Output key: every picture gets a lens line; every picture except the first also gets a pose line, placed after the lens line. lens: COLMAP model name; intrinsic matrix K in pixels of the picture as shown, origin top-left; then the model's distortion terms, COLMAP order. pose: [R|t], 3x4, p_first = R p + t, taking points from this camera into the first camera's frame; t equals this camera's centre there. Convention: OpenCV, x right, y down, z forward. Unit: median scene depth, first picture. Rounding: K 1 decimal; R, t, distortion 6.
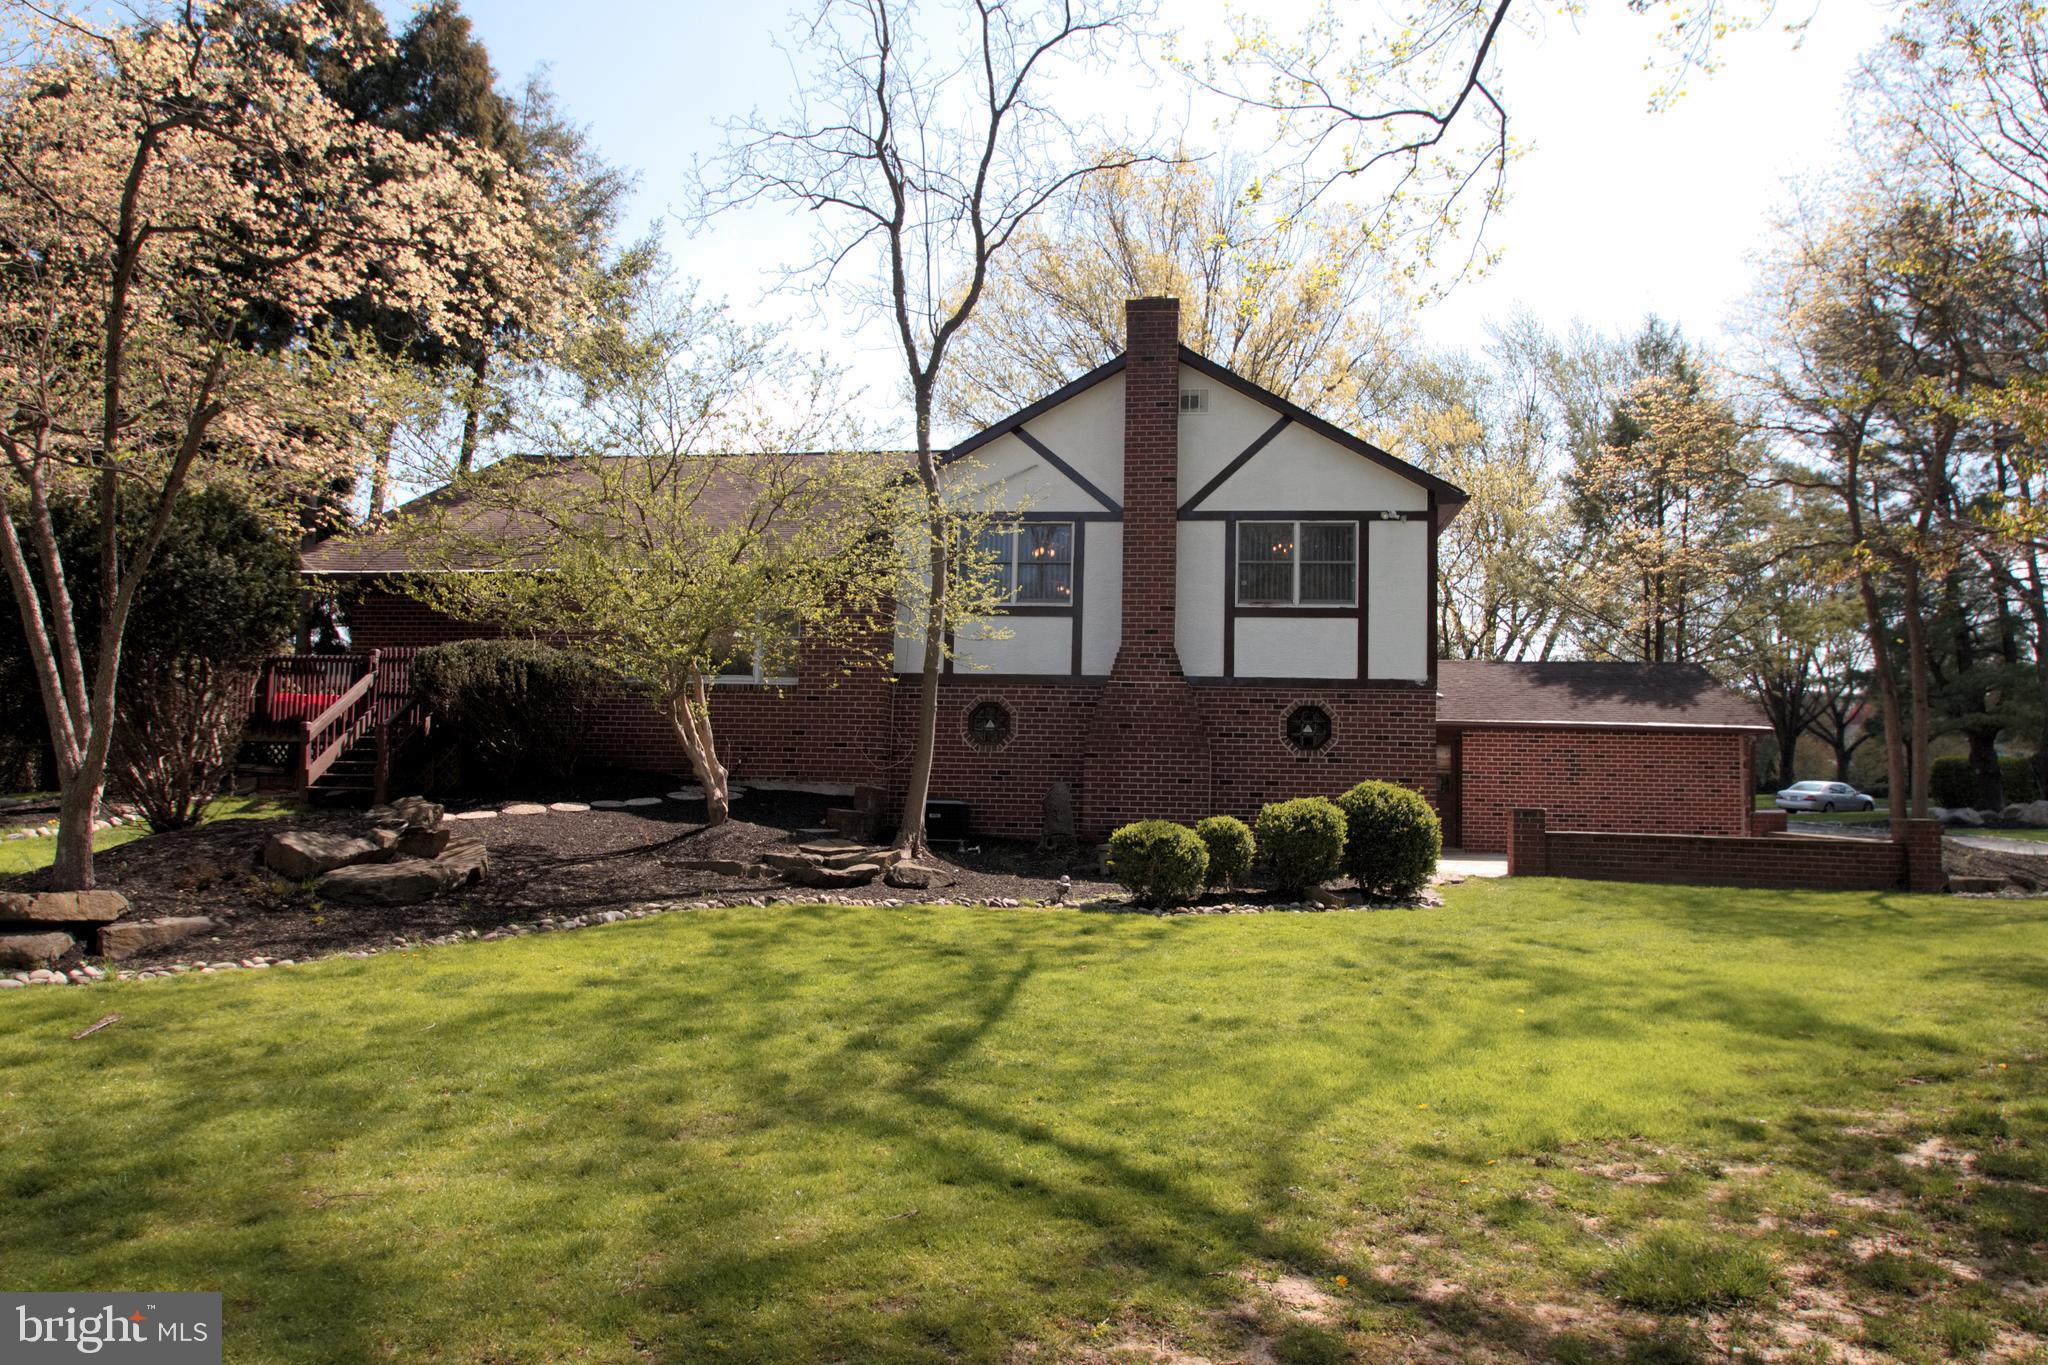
lens RADIAL K [[1615.2, 0, 1026.5], [0, 1615.2, 743.3], [0, 0, 1]] dist [-0.010196, 0.004662]
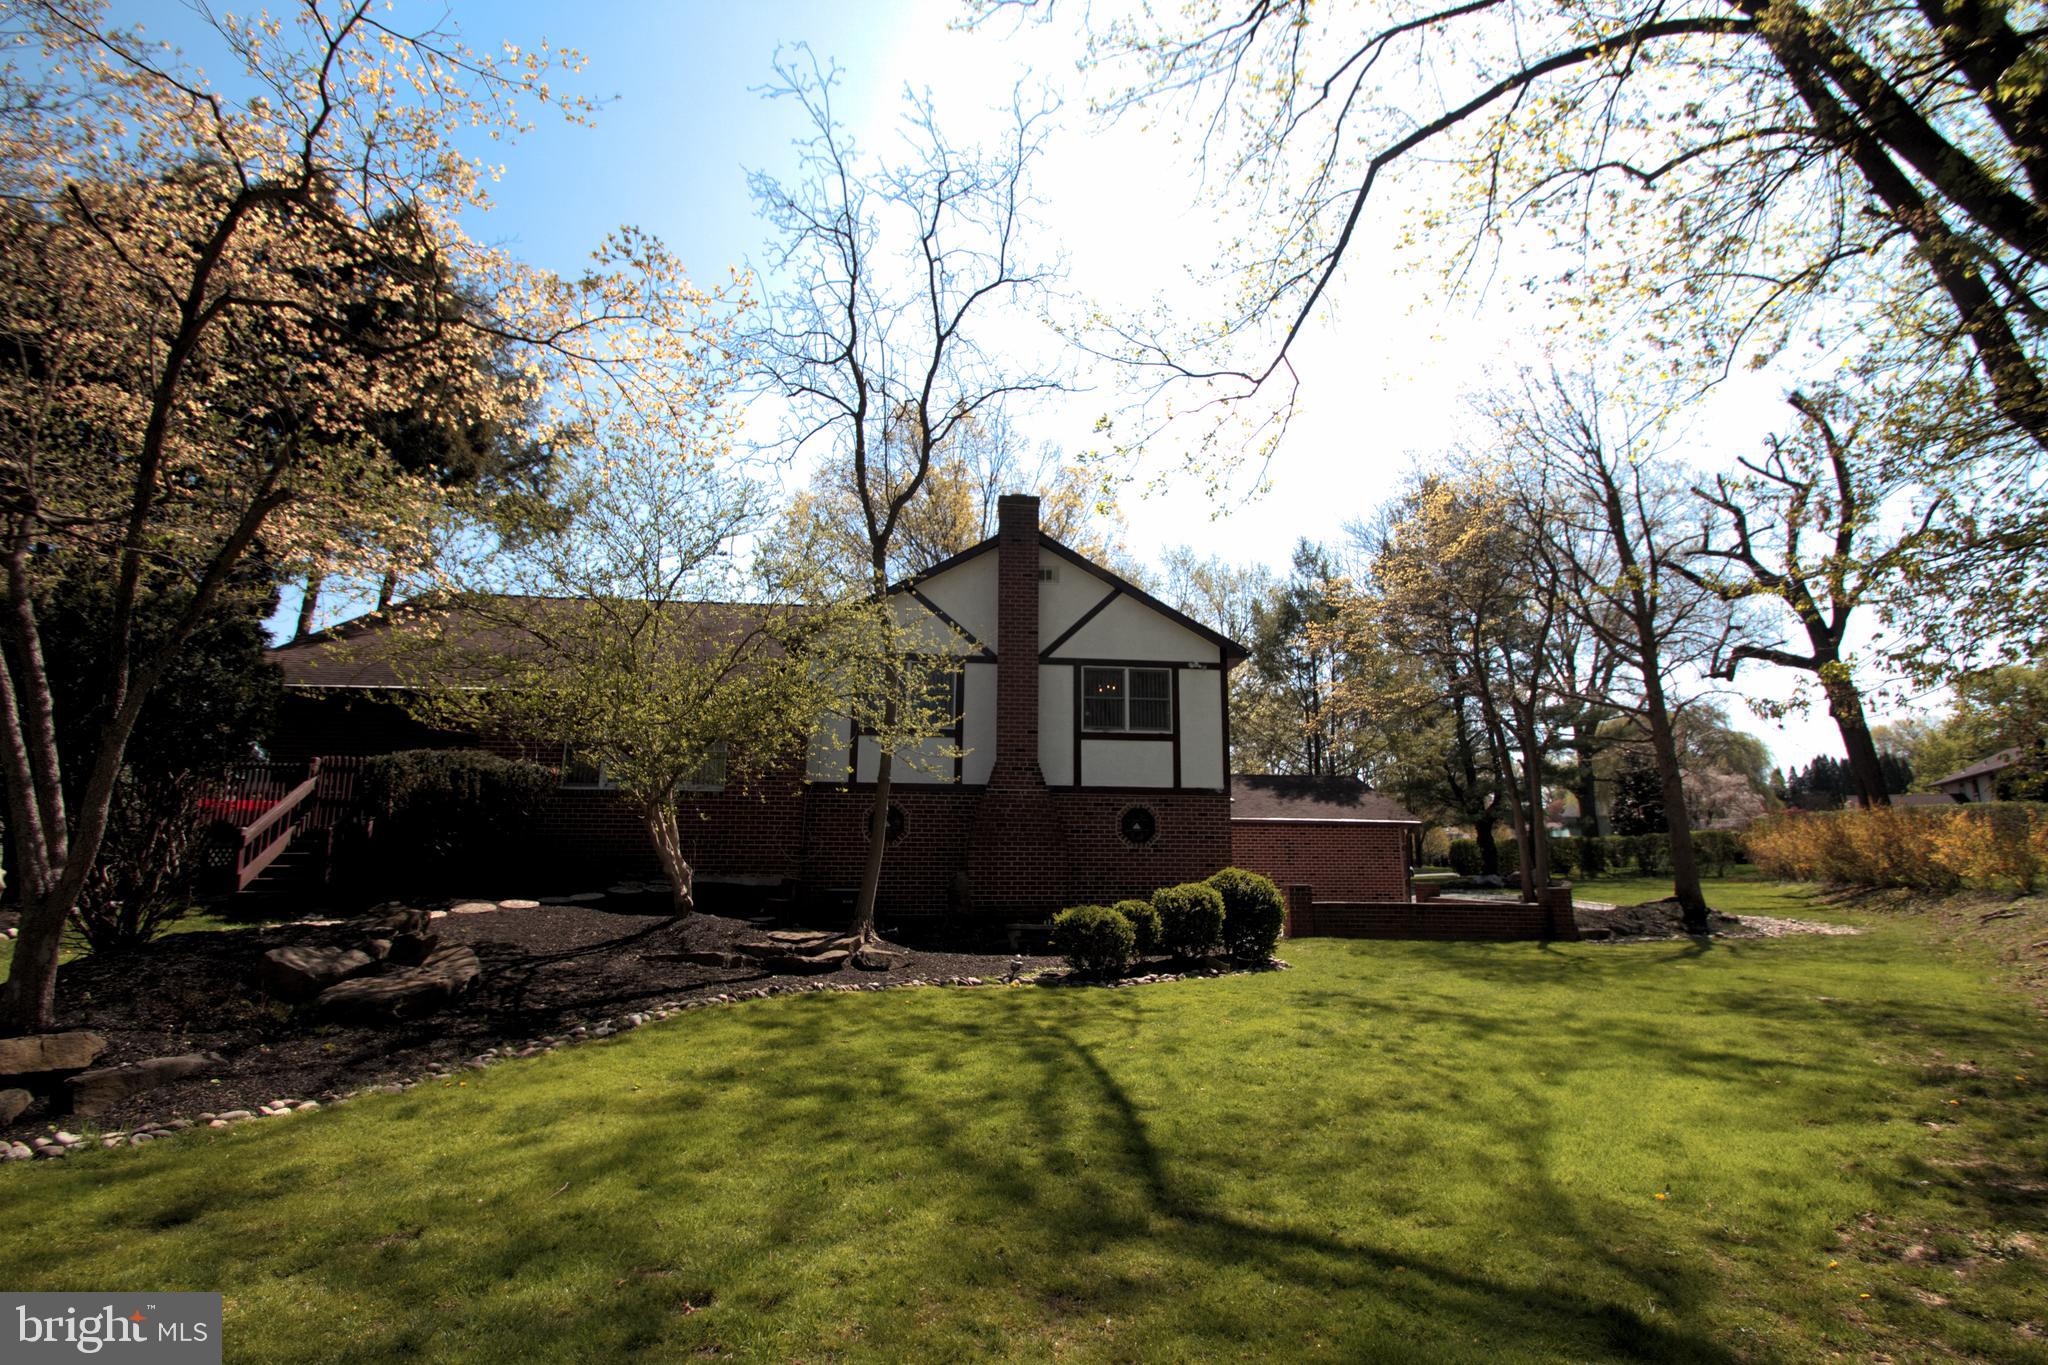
lens RADIAL K [[1091.5, 0, 1024.0], [0, 1091.5, 682.5], [0, 0, 1]] dist [0.031573, -0.024673]
pose [[0.959759, 0.029761, 0.279244, -0.185434], [0.007739, 0.991188, -0.132237, -0.008796], [-0.280719, 0.129077, 0.951071, 0.198206]]
